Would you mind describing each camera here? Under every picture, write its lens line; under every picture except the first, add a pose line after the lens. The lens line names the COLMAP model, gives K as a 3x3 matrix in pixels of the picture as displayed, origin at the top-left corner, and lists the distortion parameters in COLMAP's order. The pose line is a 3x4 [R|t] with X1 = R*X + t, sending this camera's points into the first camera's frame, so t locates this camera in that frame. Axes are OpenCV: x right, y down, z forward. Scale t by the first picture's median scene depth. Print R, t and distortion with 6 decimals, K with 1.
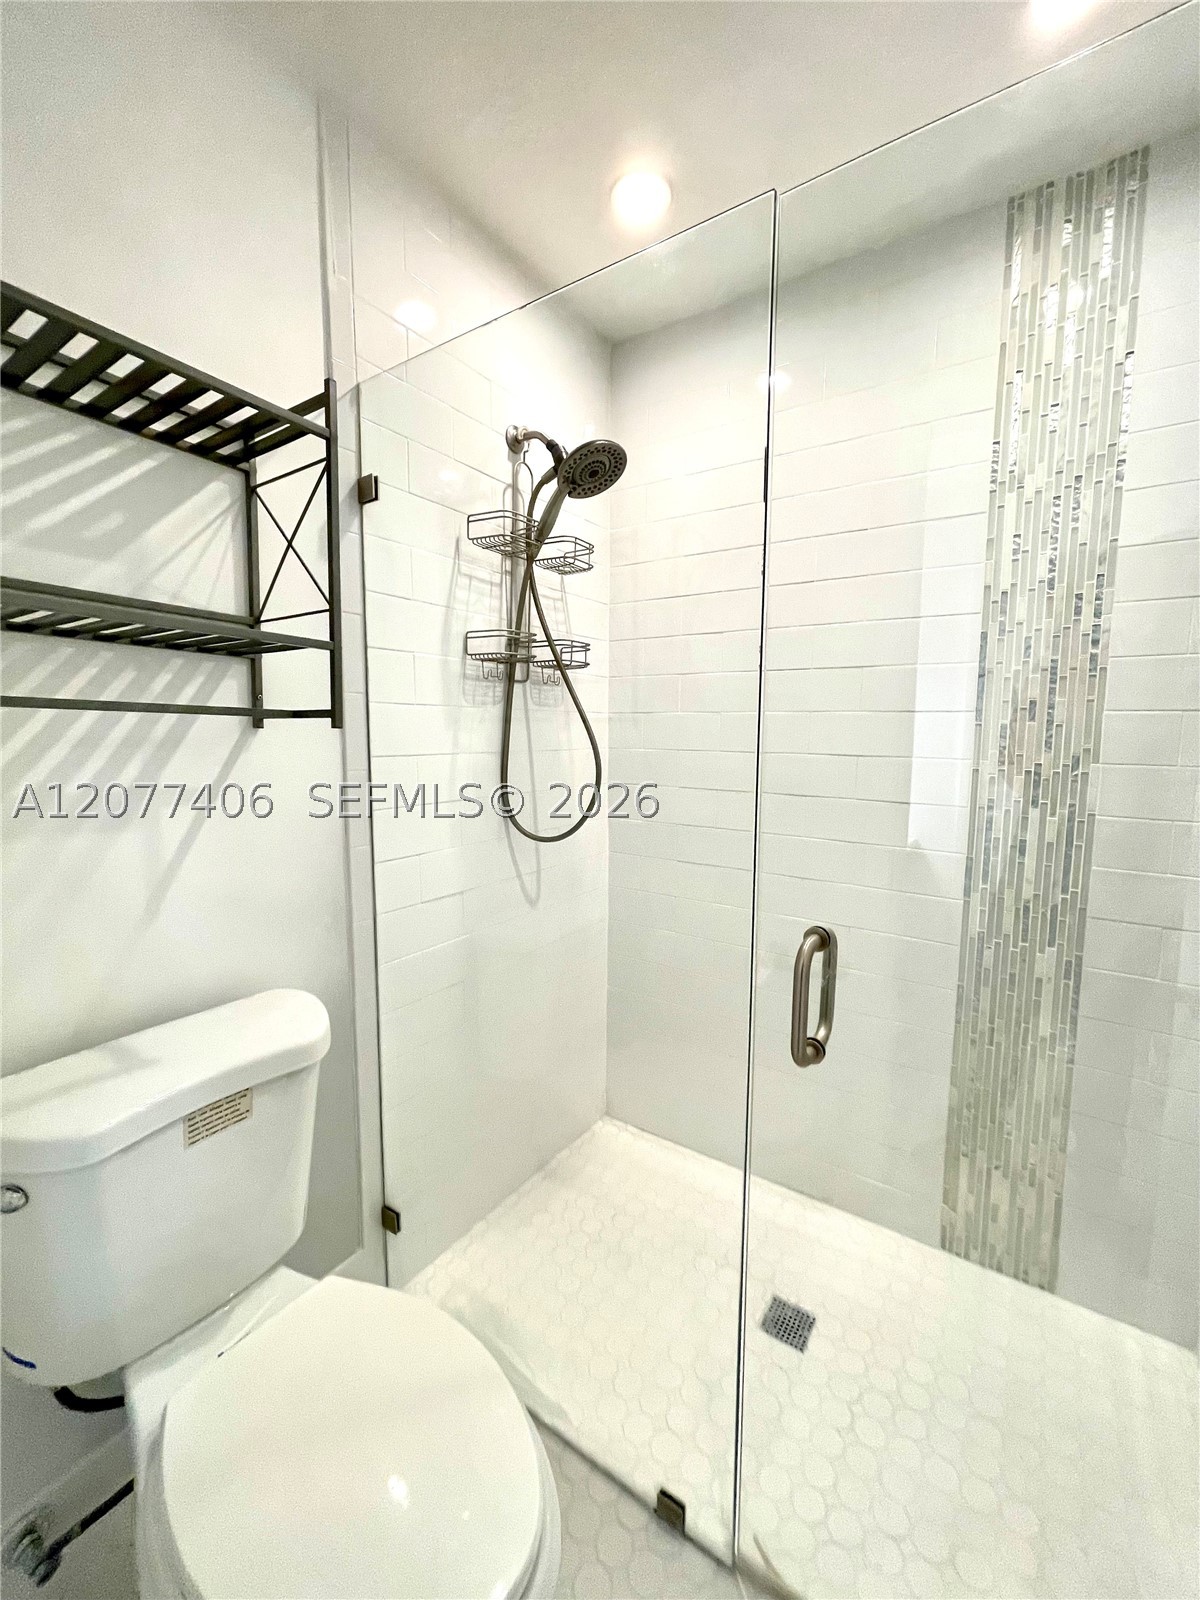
lens RADIAL K [[646.2, 0, 606.1], [0, 646.2, 787.3], [0, 0, 1]] dist [-0.003169, 0.001252]
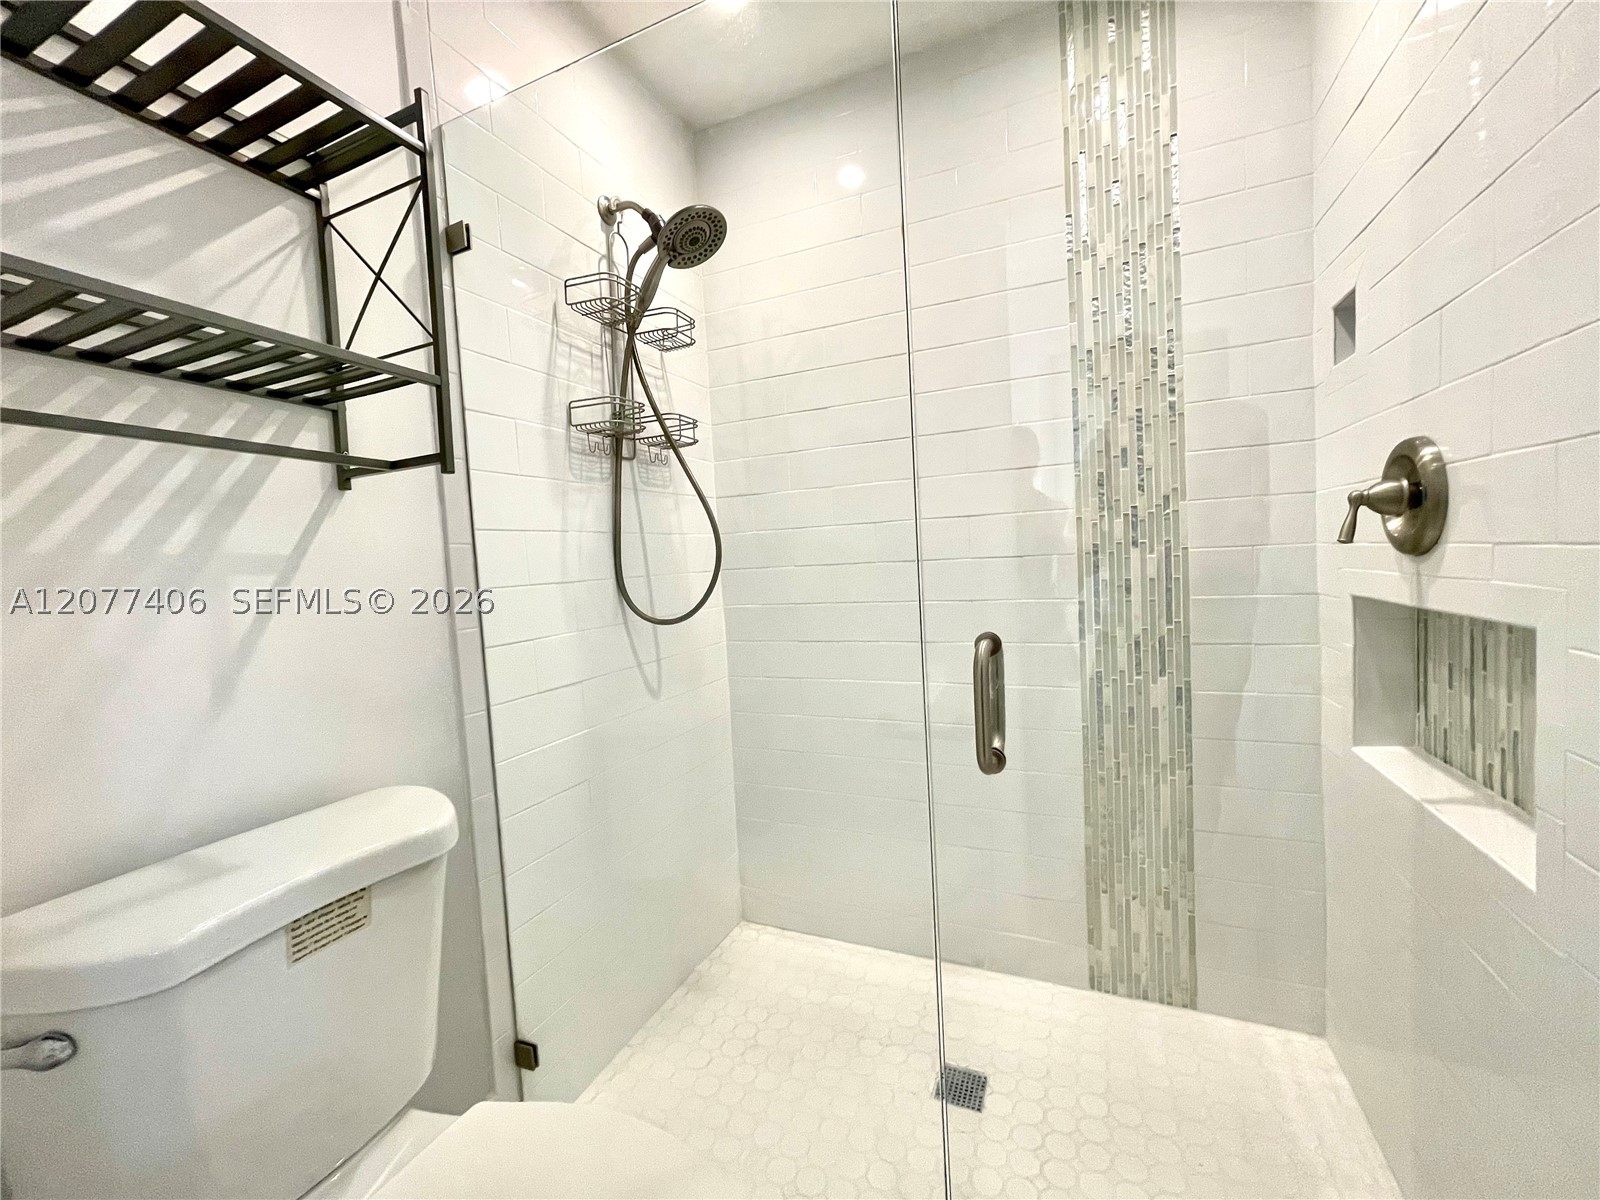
lens RADIAL K [[646.2, 0, 792.6], [0, 646.2, 584.3], [0, 0, 1]] dist [-0.003169, 0.001252]
pose [[0.984097, -0.068998, 0.163683, -0.076287], [0.077200, 0.996032, -0.044281, 0.099451], [-0.159978, 0.056213, 0.985519, 0.040396]]
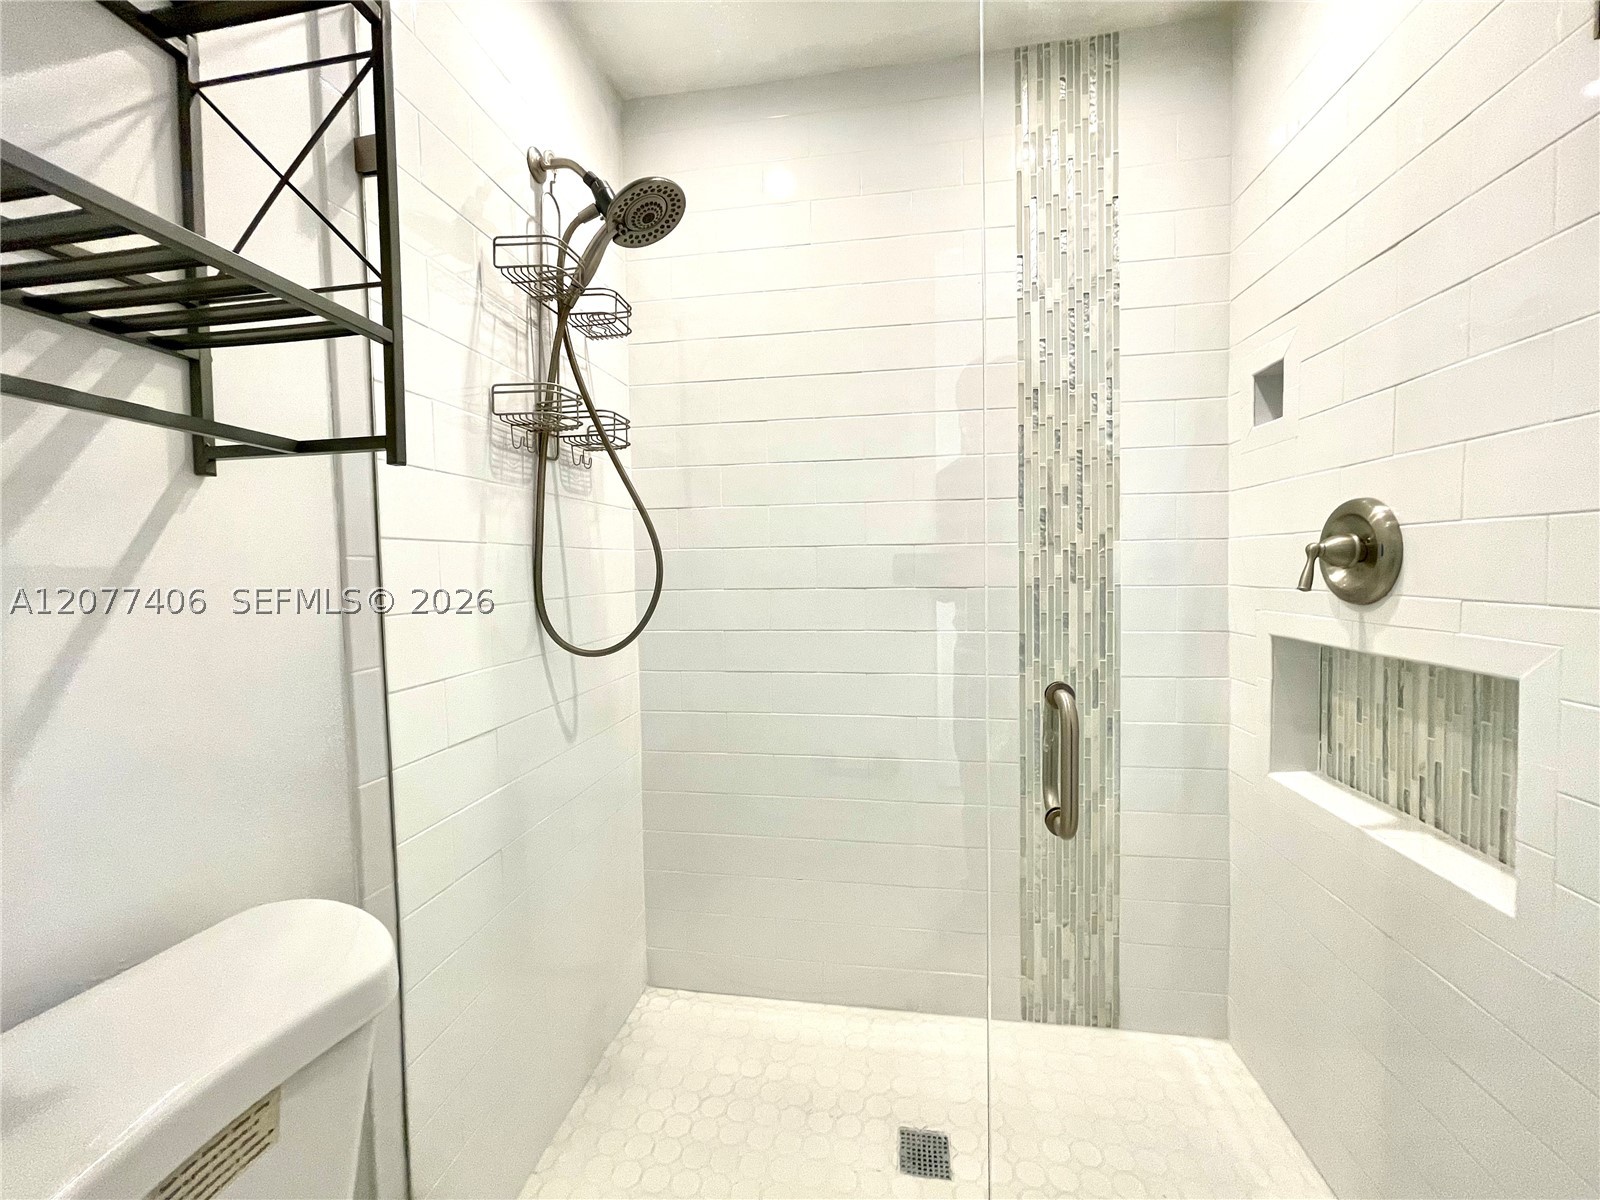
lens RADIAL K [[646.2, 0, 793.4], [0, 646.2, 585.2], [0, 0, 1]] dist [-0.003169, 0.001252]
pose [[0.912850, -0.036865, 0.406626, -0.232614], [0.061423, 0.996981, -0.047504, 0.060780], [-0.403648, 0.068340, 0.912359, 0.189579]]
